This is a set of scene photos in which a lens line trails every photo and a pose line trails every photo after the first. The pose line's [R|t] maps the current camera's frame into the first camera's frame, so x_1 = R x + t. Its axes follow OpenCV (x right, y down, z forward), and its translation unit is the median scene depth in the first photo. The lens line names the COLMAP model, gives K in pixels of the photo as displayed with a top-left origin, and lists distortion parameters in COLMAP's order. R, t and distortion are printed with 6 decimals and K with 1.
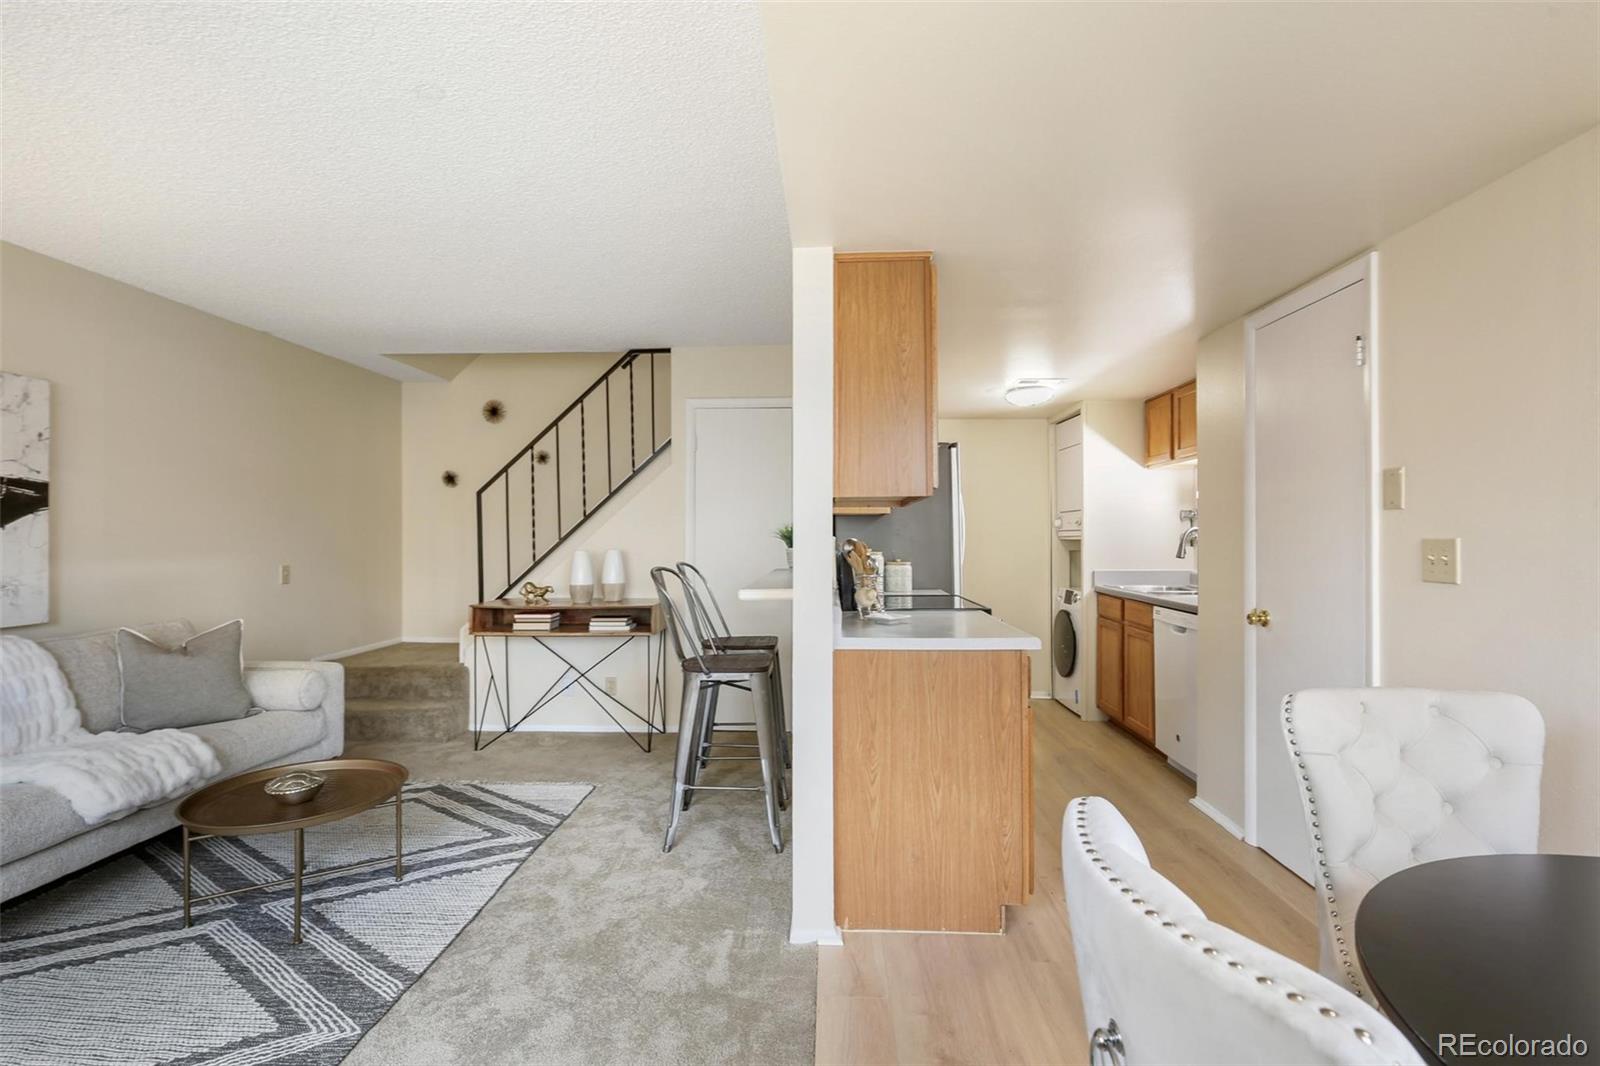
lens RADIAL K [[753.0, 0, 797.1], [0, 753.0, 530.4], [0, 0, 1]] dist [0.001254, -0.000987]
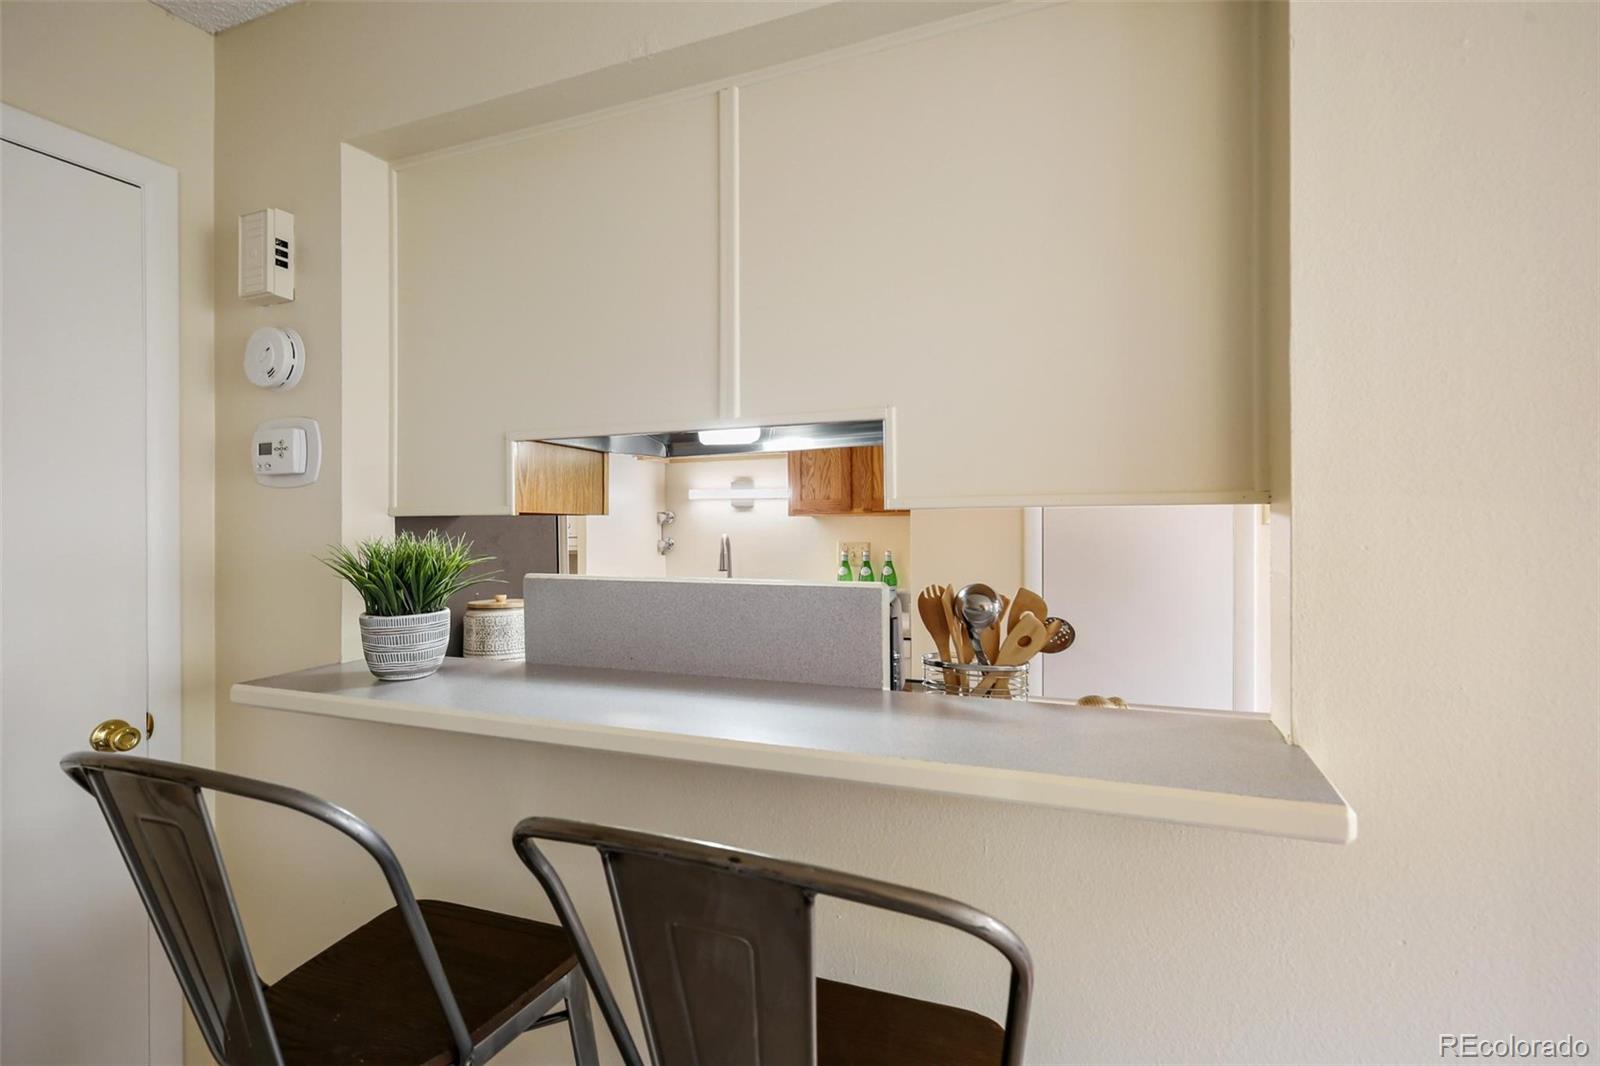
lens RADIAL K [[753.0, 0, 797.1], [0, 753.0, 530.4], [0, 0, 1]] dist [0.001254, -0.000987]
pose [[0.322144, -0.009032, 0.946647, -0.336848], [-0.000790, 0.999952, 0.009809, -0.022705], [-0.946690, -0.003908, 0.322122, 0.907592]]
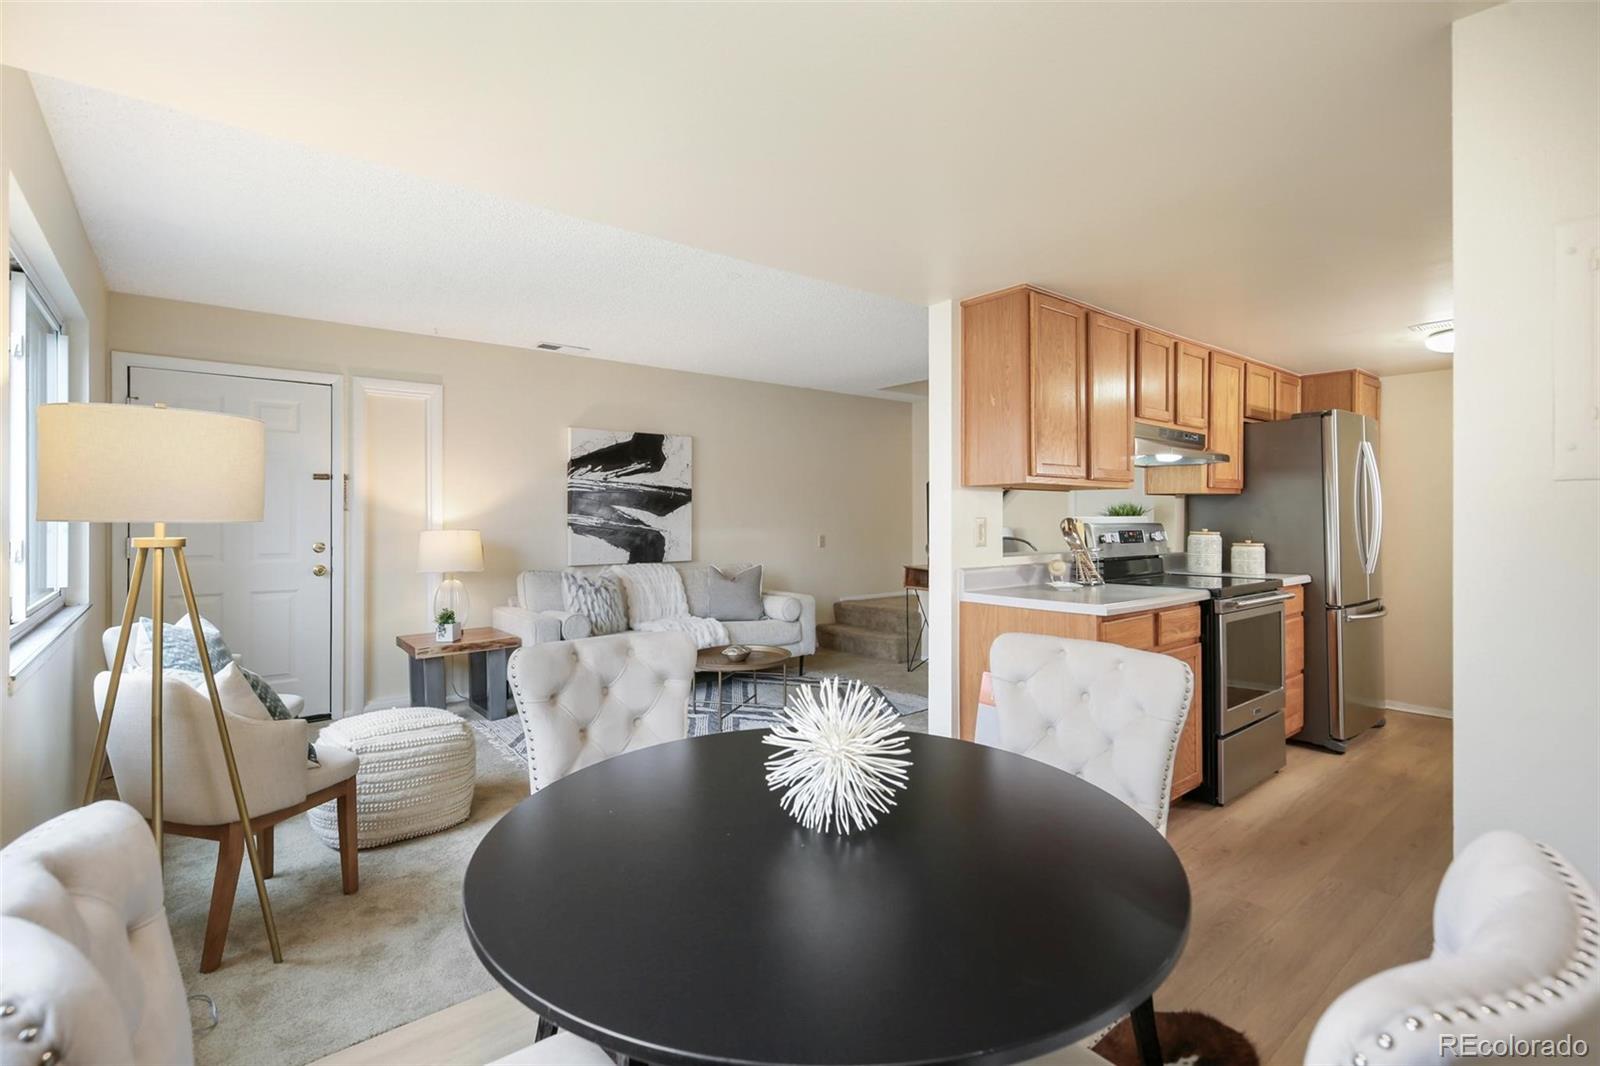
lens RADIAL K [[733.0, 0, 804.9], [0, 733.0, 514.9], [0, 0, 1]] dist [0.011050, -0.000224]
pose [[0.666778, -0.001684, -0.745255, 0.606111], [0.005443, 0.999982, 0.002610, 0.001010], [0.745237, -0.005797, 0.666775, -0.046525]]
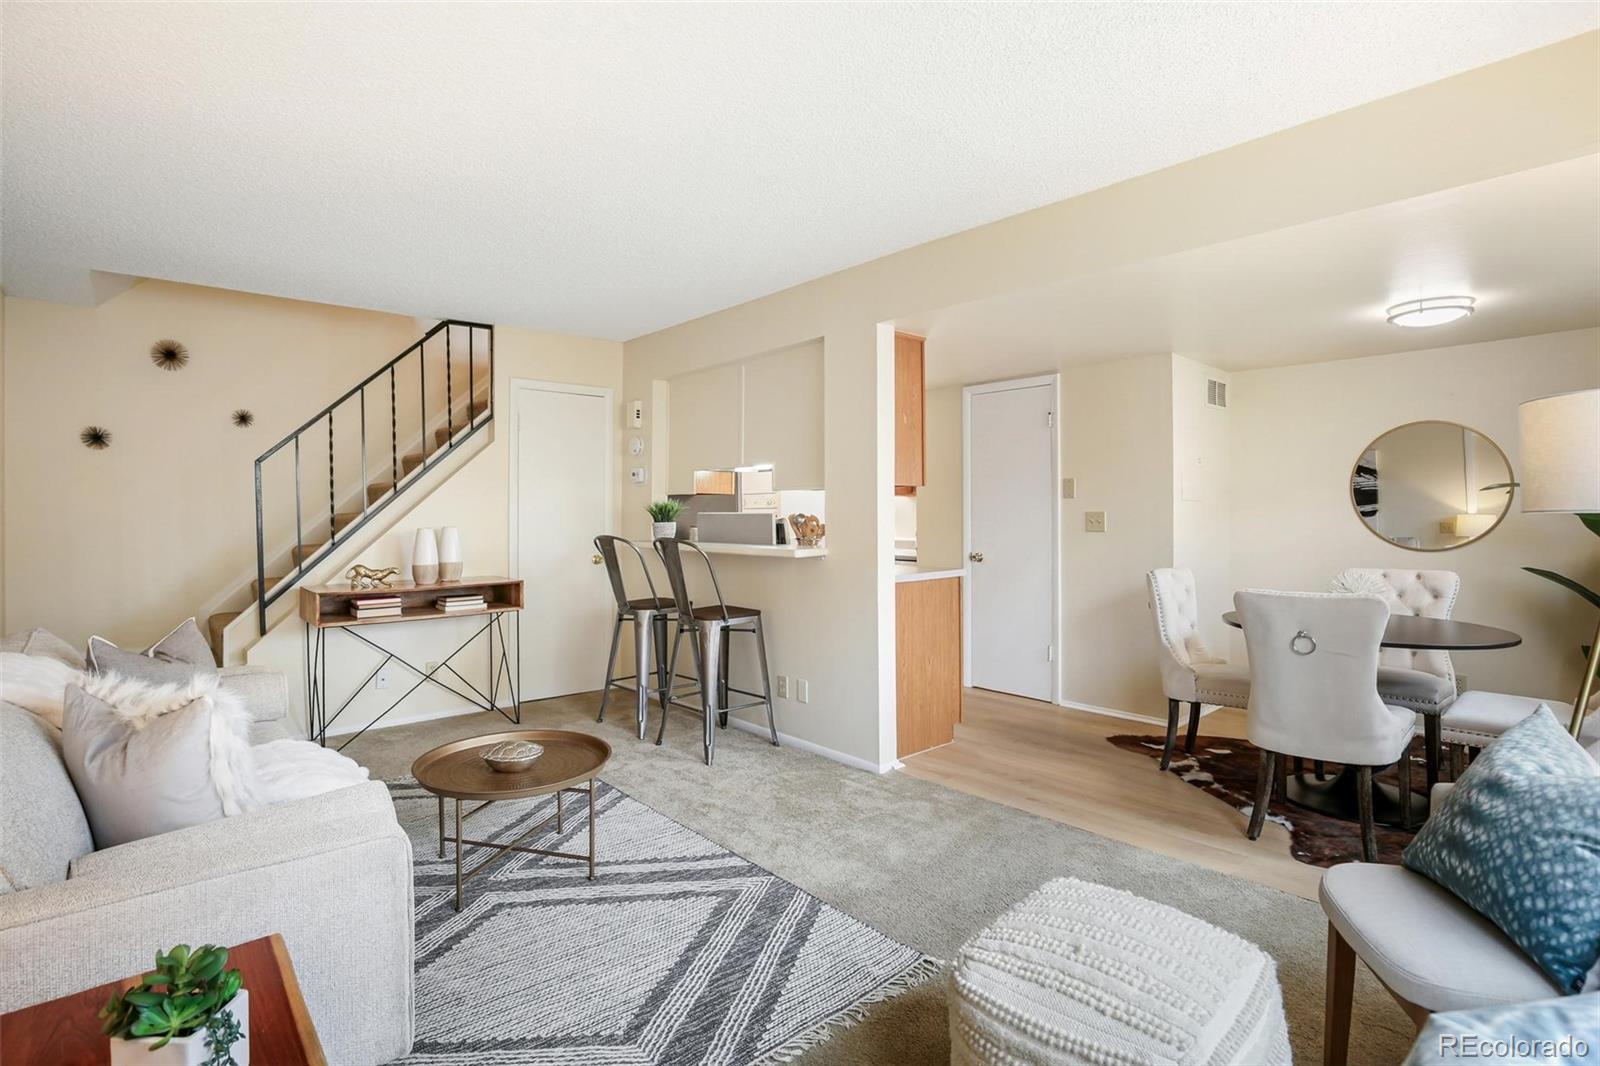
lens RADIAL K [[773.8, 0, 779.0], [0, 773.8, 511.4], [0, 0, 1]] dist [-0.034204, -0.000154]
pose [[0.724599, 0.000056, 0.689170, -0.886306], [-0.001203, 0.999999, 0.001184, 0.005731], [-0.689169, -0.001687, 0.724599, -0.001064]]
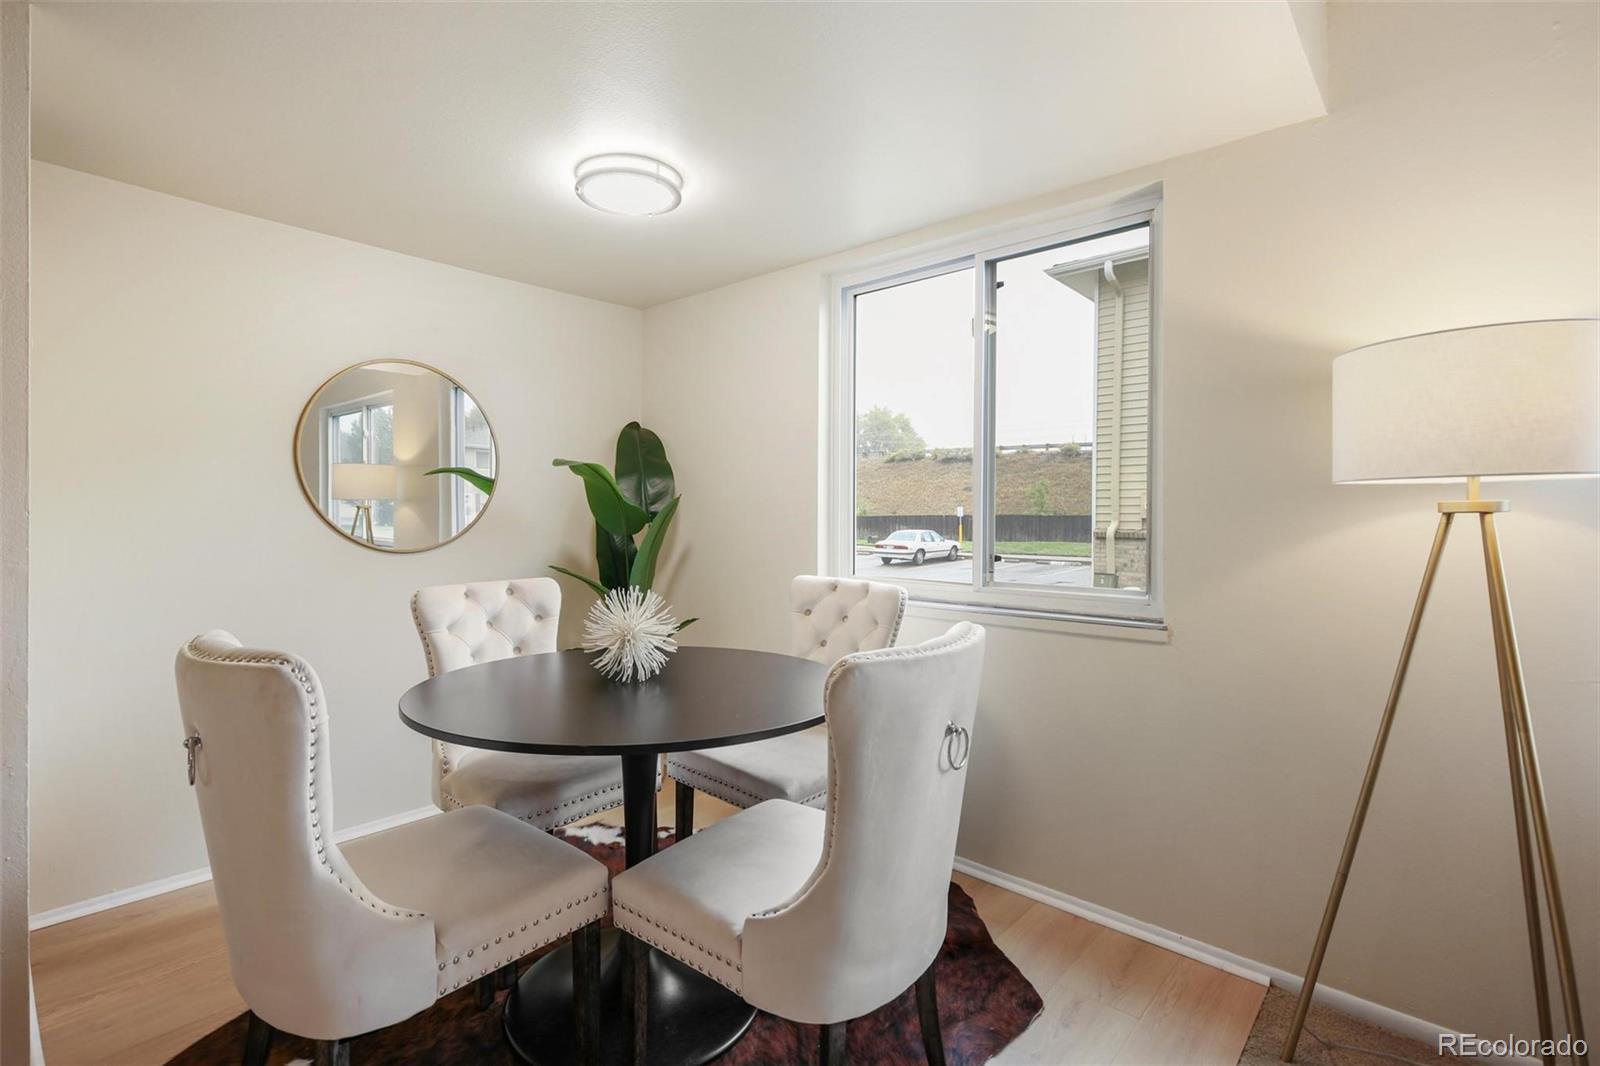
lens RADIAL K [[745.0, 0, 779.0], [0, 745.0, 535.3], [0, 0, 1]] dist [-0.030020, 0.000051]
pose [[-0.766951, -0.019705, 0.641403, -0.091348], [-0.008845, 0.999758, 0.020139, 0.031175], [-0.641645, 0.009772, -0.766940, 0.551327]]
